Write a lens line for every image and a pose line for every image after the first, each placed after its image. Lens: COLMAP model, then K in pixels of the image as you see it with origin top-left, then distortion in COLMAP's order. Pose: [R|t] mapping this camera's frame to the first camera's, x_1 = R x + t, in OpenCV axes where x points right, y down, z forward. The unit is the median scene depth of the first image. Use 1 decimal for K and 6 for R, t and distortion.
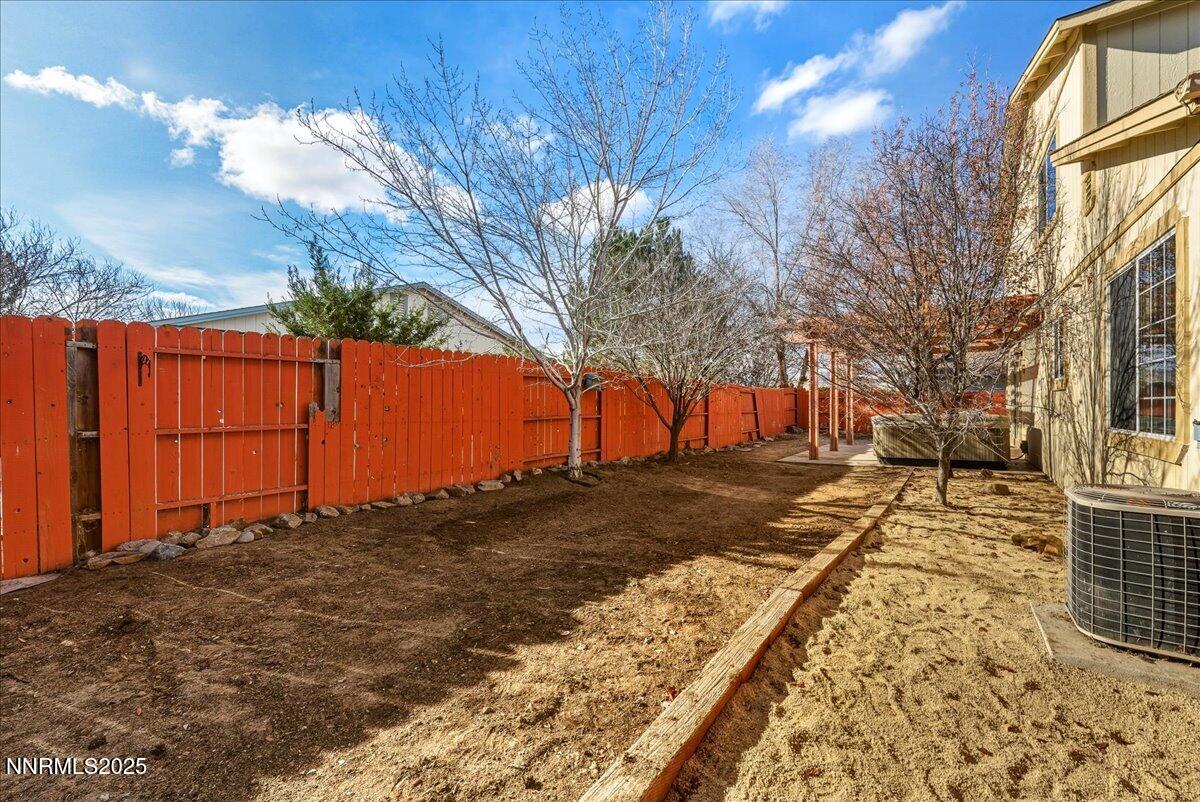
lens RADIAL K [[481.3, 0, 619.6], [0, 481.3, 396.7], [0, 0, 1]] dist [-0.001435, 0.000163]
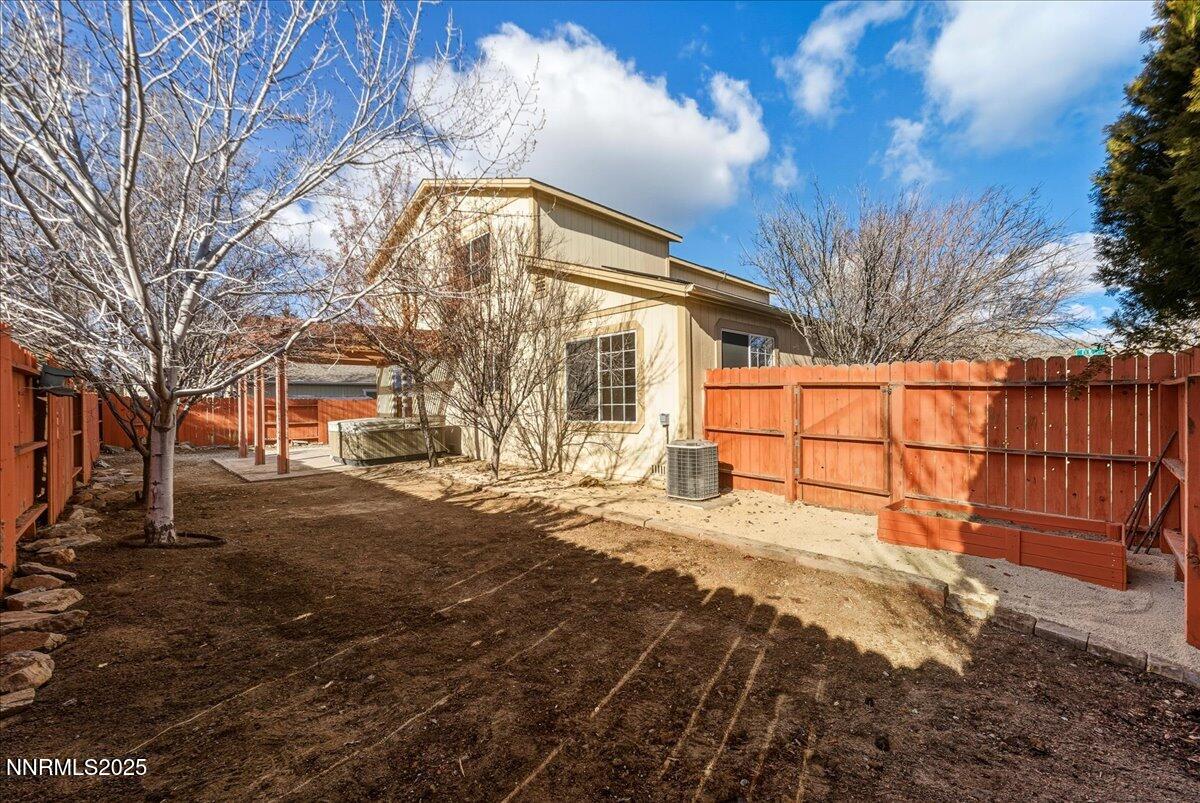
lens RADIAL K [[481.3, 0, 619.6], [0, 481.3, 397.2], [0, 0, 1]] dist [-0.001435, 0.000163]
pose [[0.171563, 0.011083, 0.985111, -1.054926], [0.001217, 0.999934, -0.011462, -0.001427], [-0.985172, 0.003165, 0.171538, 0.658138]]
